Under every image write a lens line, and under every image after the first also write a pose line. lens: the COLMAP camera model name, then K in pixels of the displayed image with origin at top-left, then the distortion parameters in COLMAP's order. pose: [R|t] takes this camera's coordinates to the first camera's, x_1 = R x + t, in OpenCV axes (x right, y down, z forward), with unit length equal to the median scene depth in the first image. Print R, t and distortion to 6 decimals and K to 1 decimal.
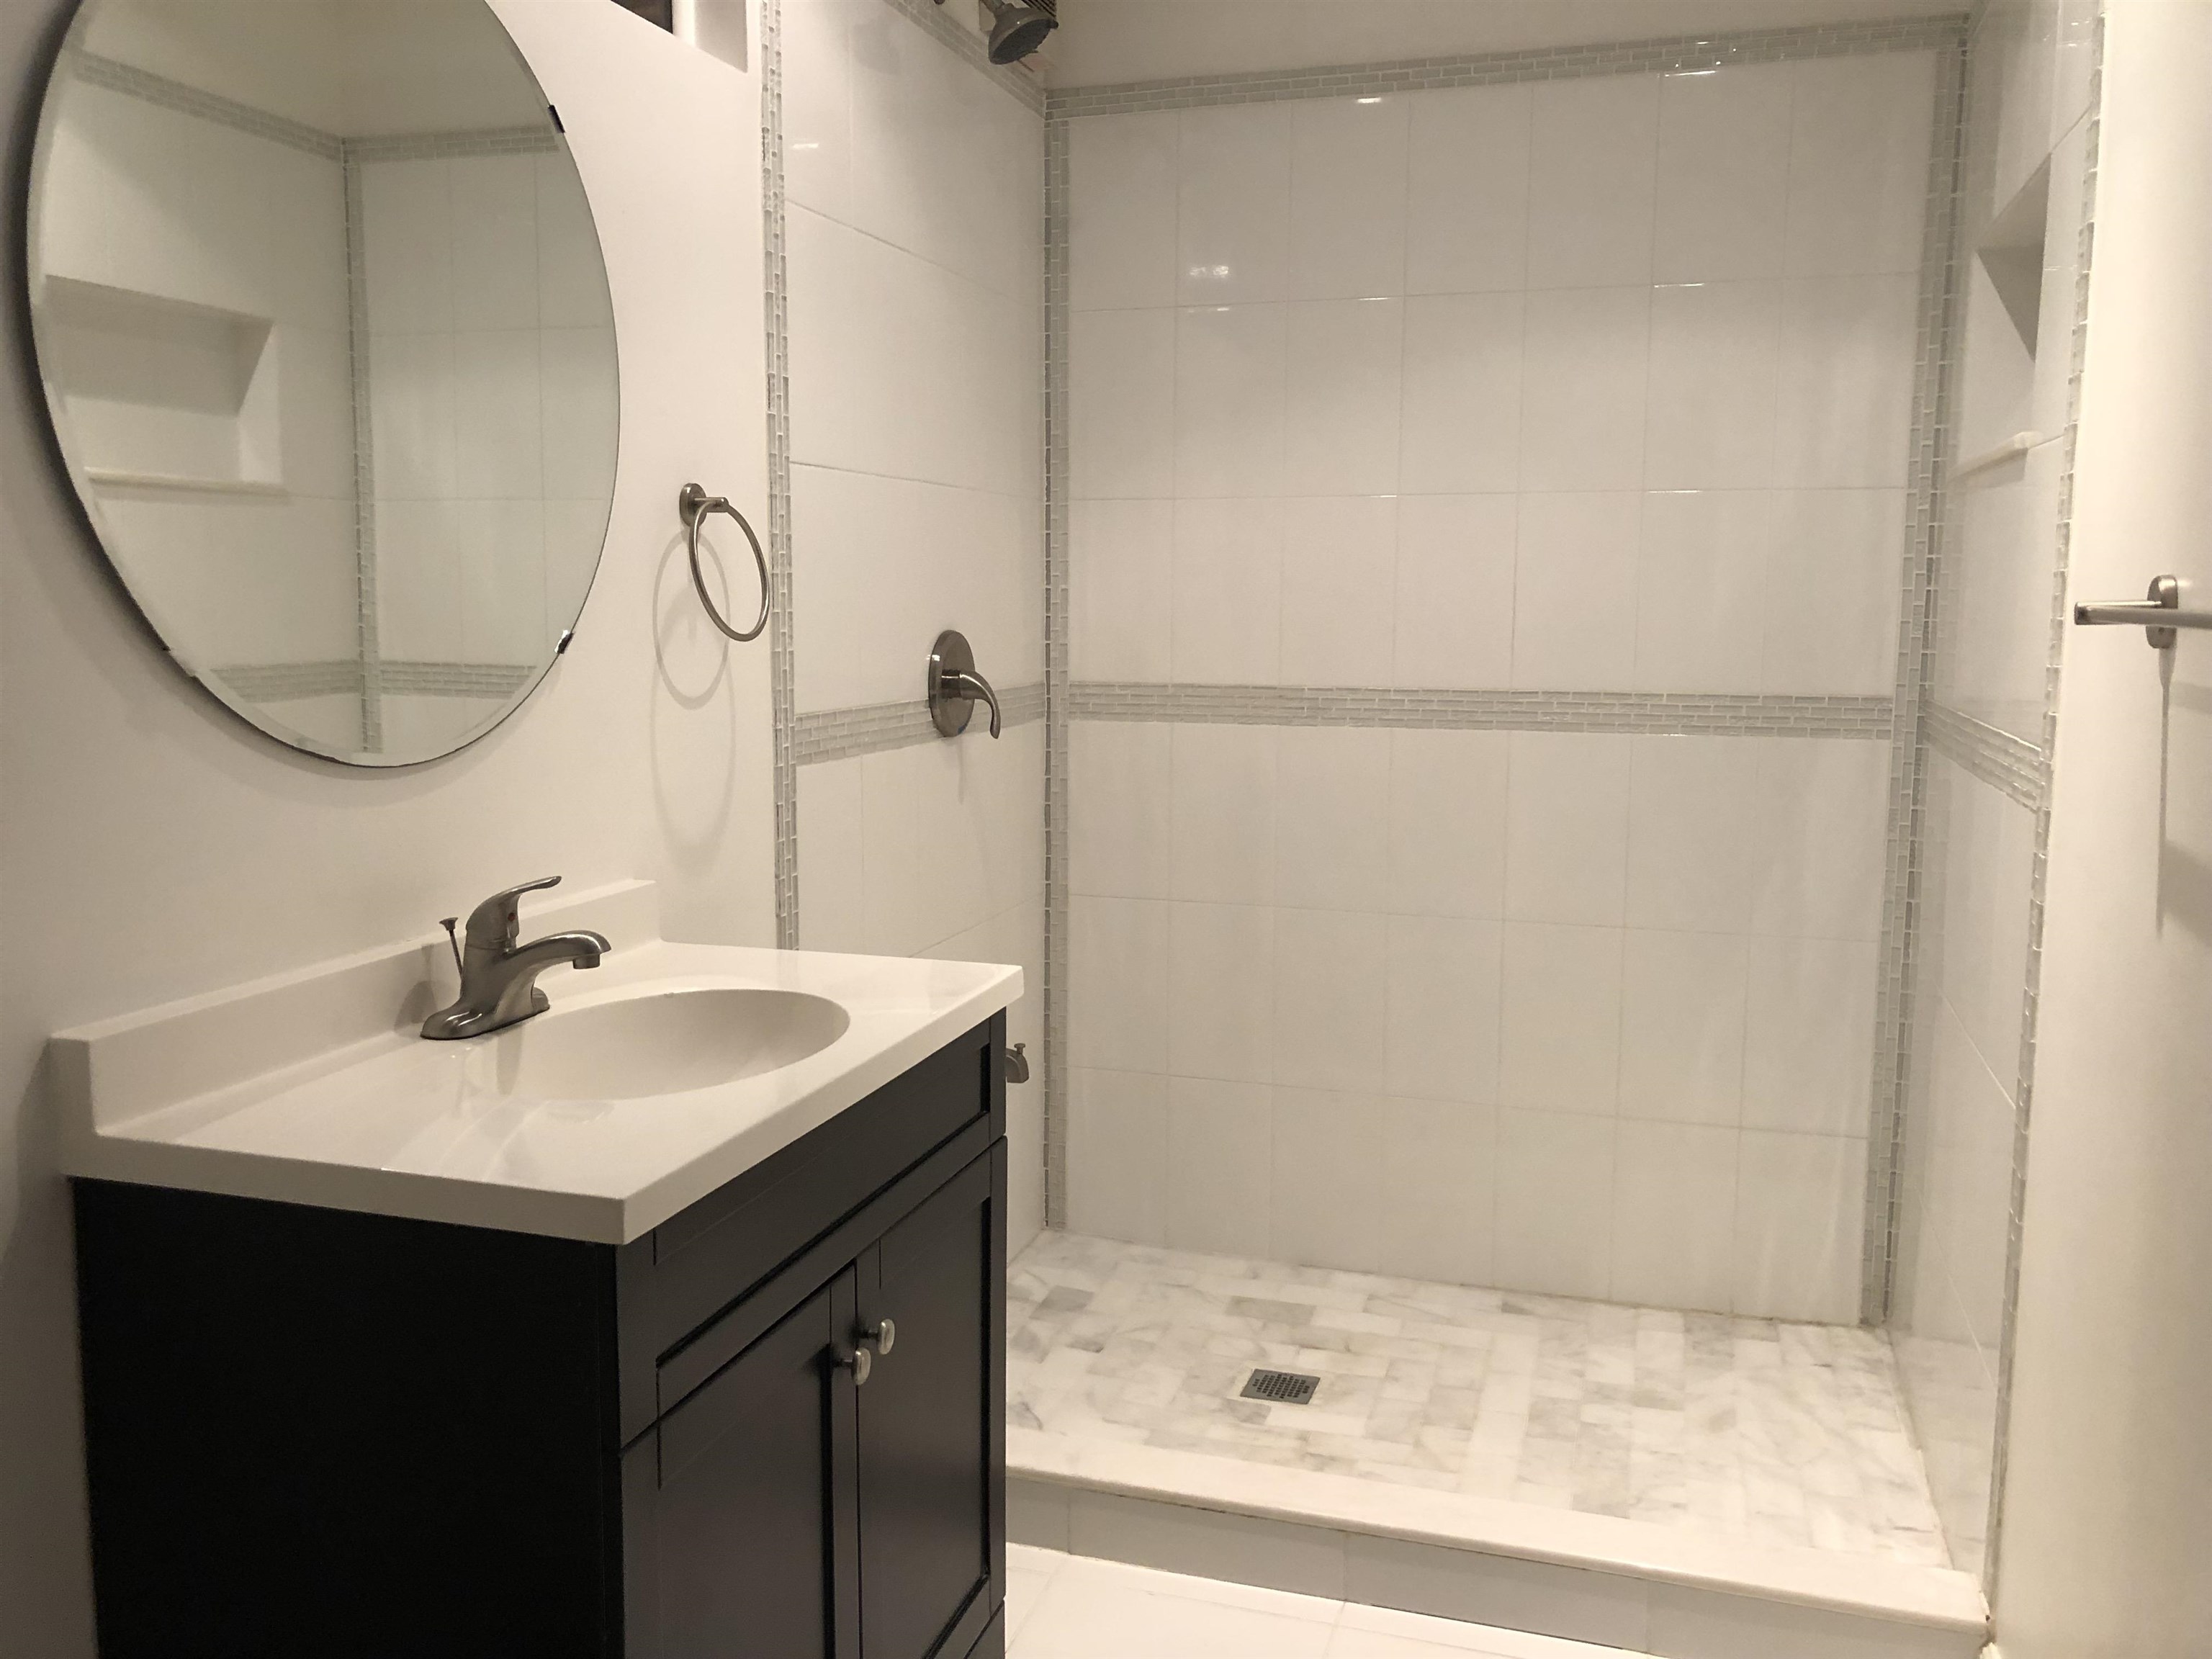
lens RADIAL K [[1852.6, 0, 1084.8], [0, 1852.6, 815.3], [0, 0, 1]] dist [0.074300, -0.120294]
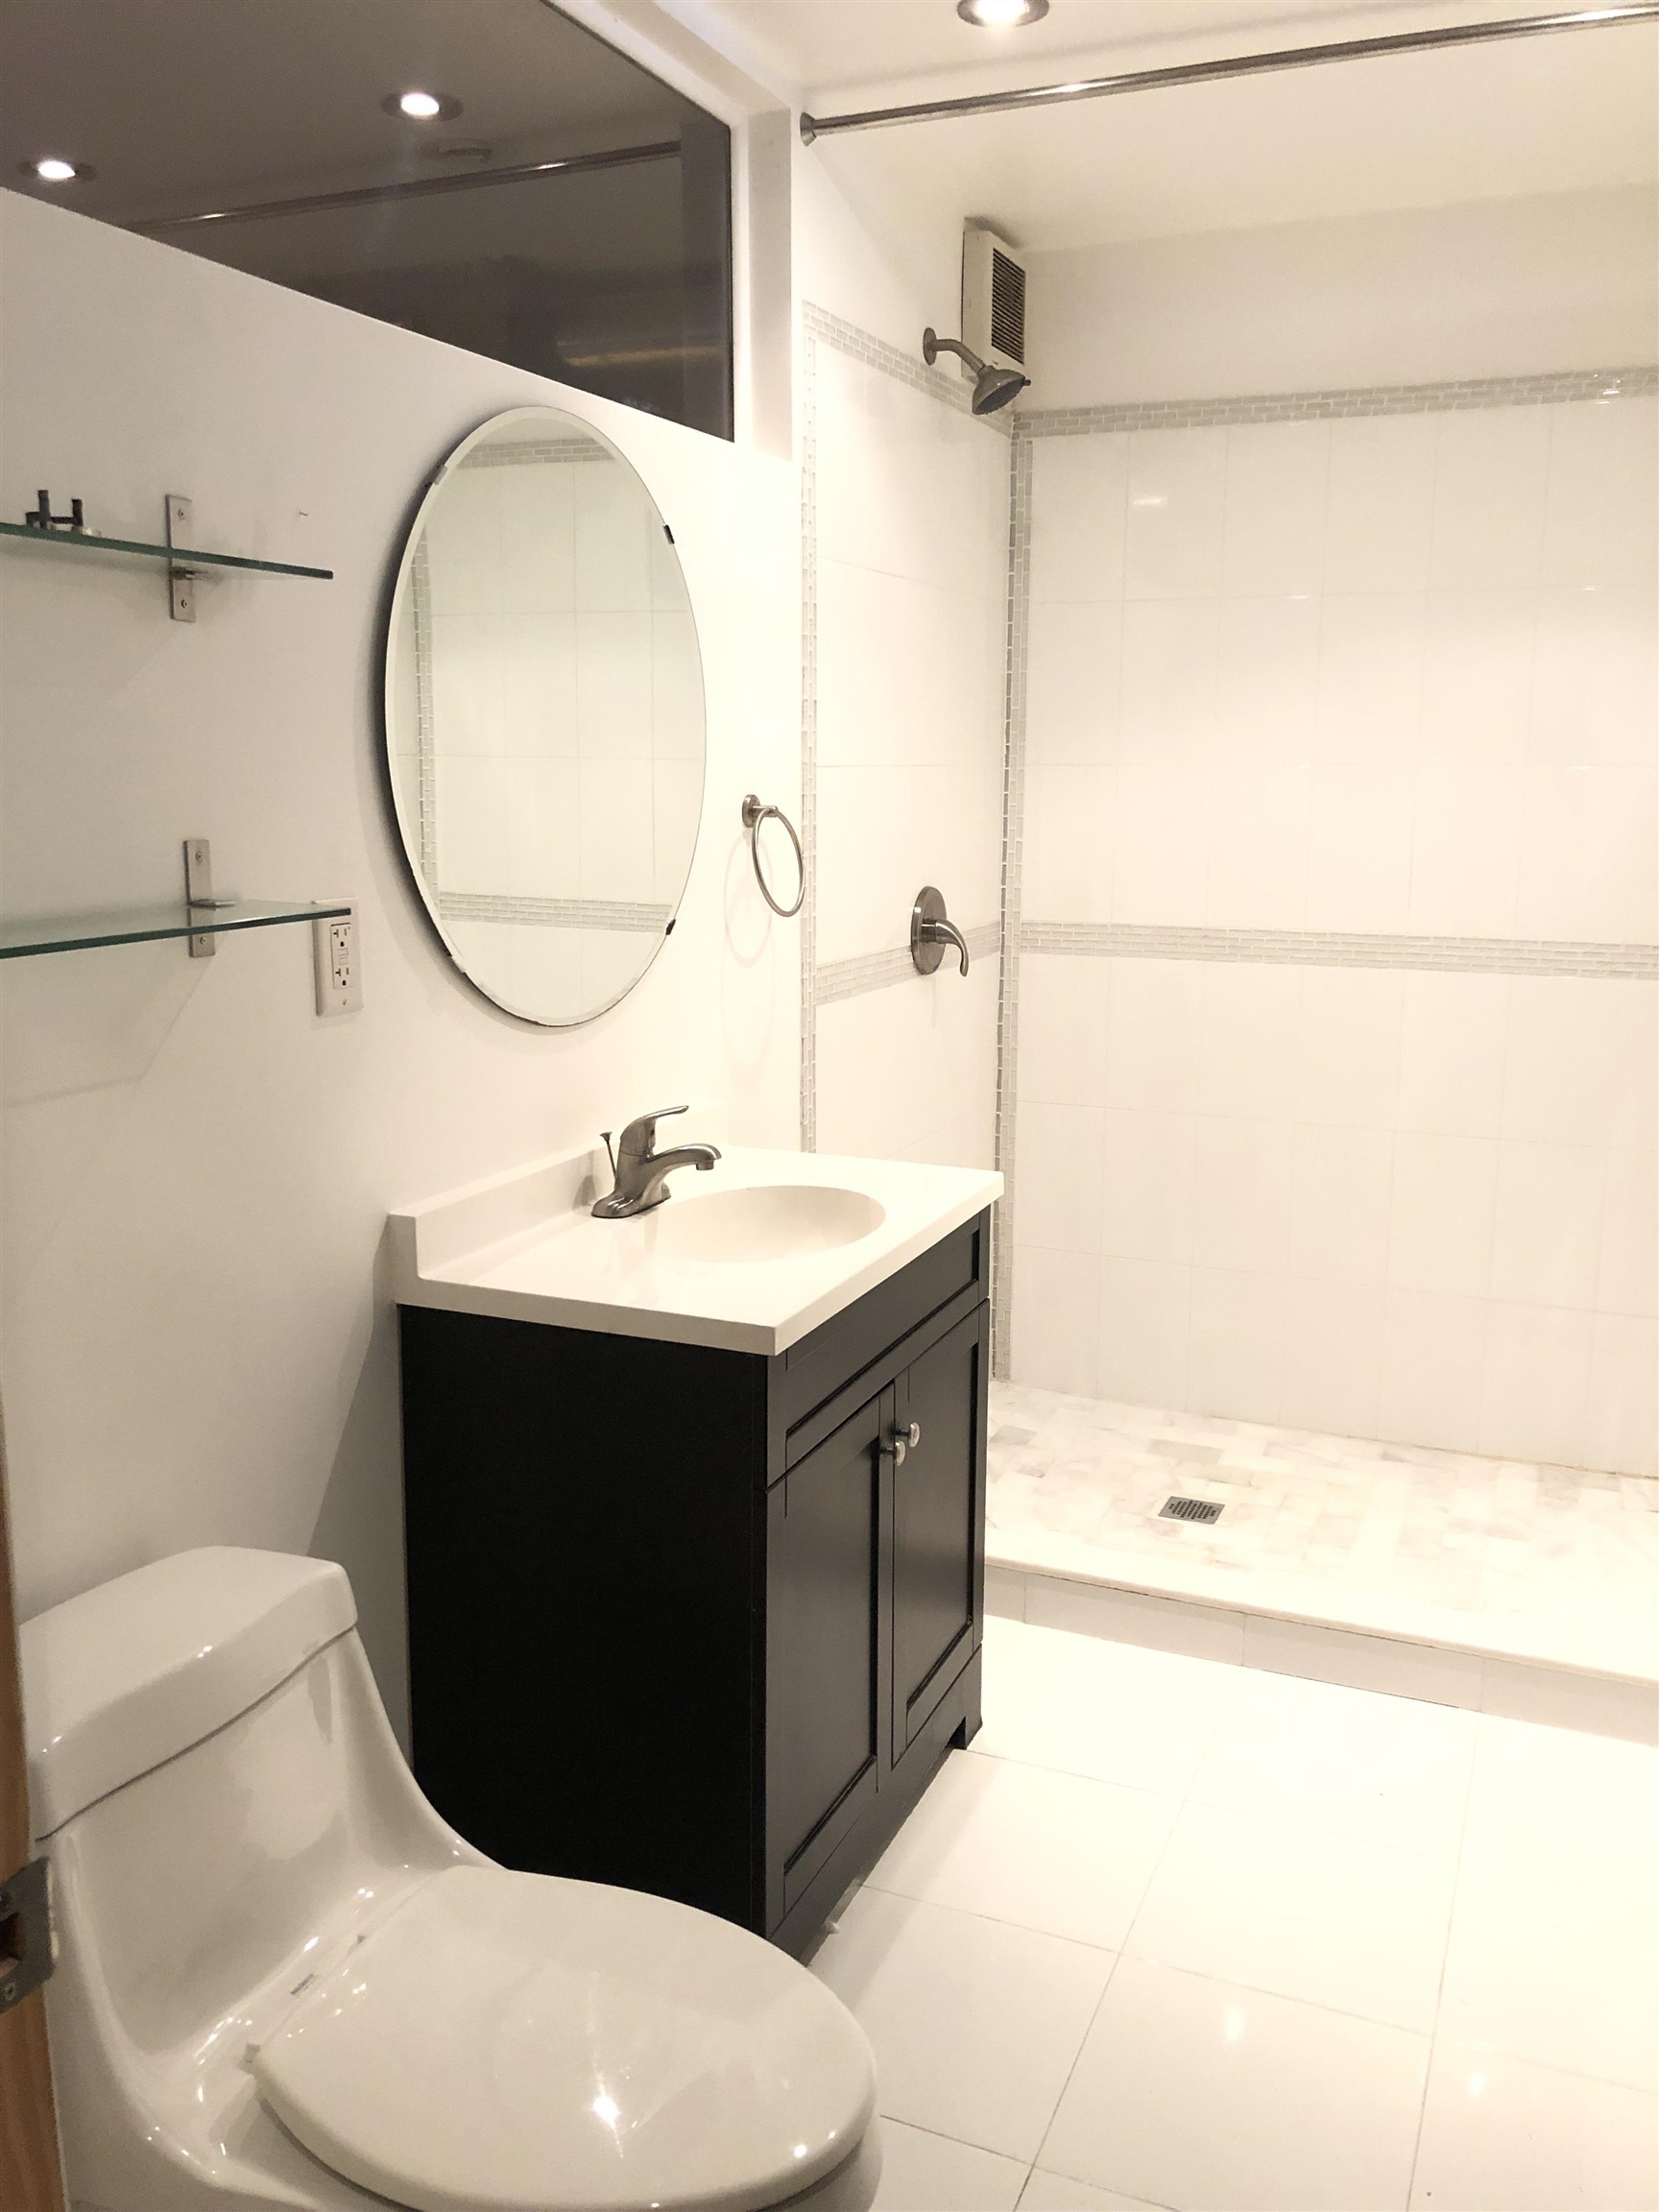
lens RADIAL K [[1852.6, 0, 832.1], [0, 1852.6, 1092.3], [0, 0, 1]] dist [0.074300, -0.120294]
pose [[0.996081, 0.017075, -0.086778, -0.029061], [-0.012321, 0.998409, 0.055028, -0.032288], [0.087580, -0.053743, 0.994707, -0.224734]]
